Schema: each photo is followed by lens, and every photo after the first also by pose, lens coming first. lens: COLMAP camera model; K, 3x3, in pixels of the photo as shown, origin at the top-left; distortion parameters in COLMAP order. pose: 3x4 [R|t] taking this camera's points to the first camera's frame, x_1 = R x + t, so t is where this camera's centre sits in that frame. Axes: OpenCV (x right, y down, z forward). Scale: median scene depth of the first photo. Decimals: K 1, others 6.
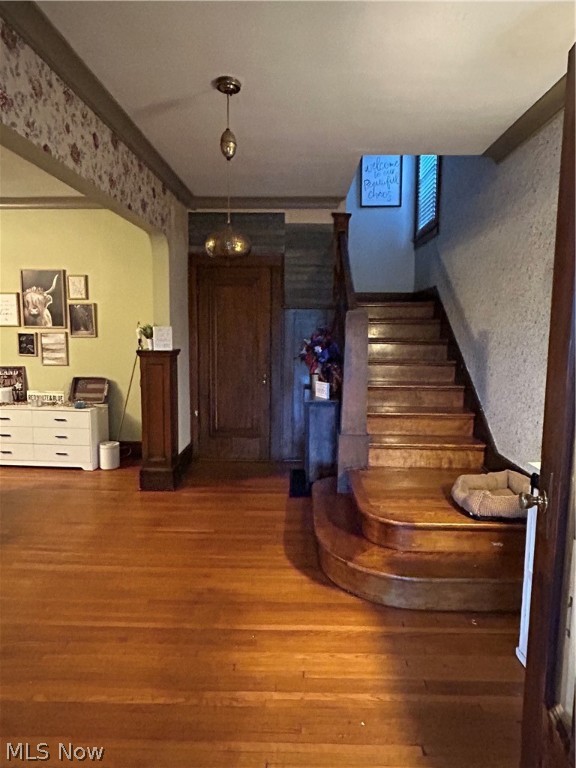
lens RADIAL K [[473.8, 0, 291.1], [0, 473.8, 378.7], [0, 0, 1]] dist [0.020107, 0.000017]
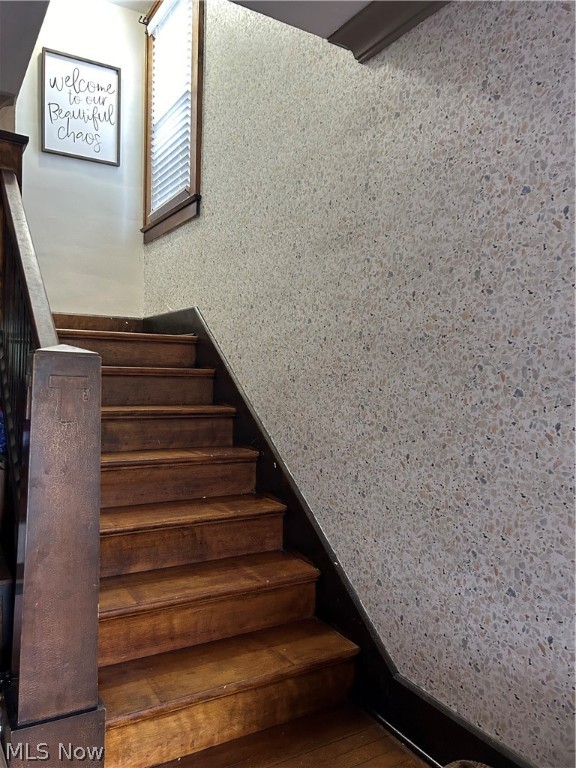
lens RADIAL K [[577.2, 0, 286.3], [0, 577.2, 385.1], [0, 0, 1]] dist [0.052401, -0.058627]
pose [[0.845674, -0.002849, 0.533692, 0.029715], [0.043243, 0.997064, -0.063199, -0.051540], [-0.531945, 0.076524, 0.843314, 0.337430]]
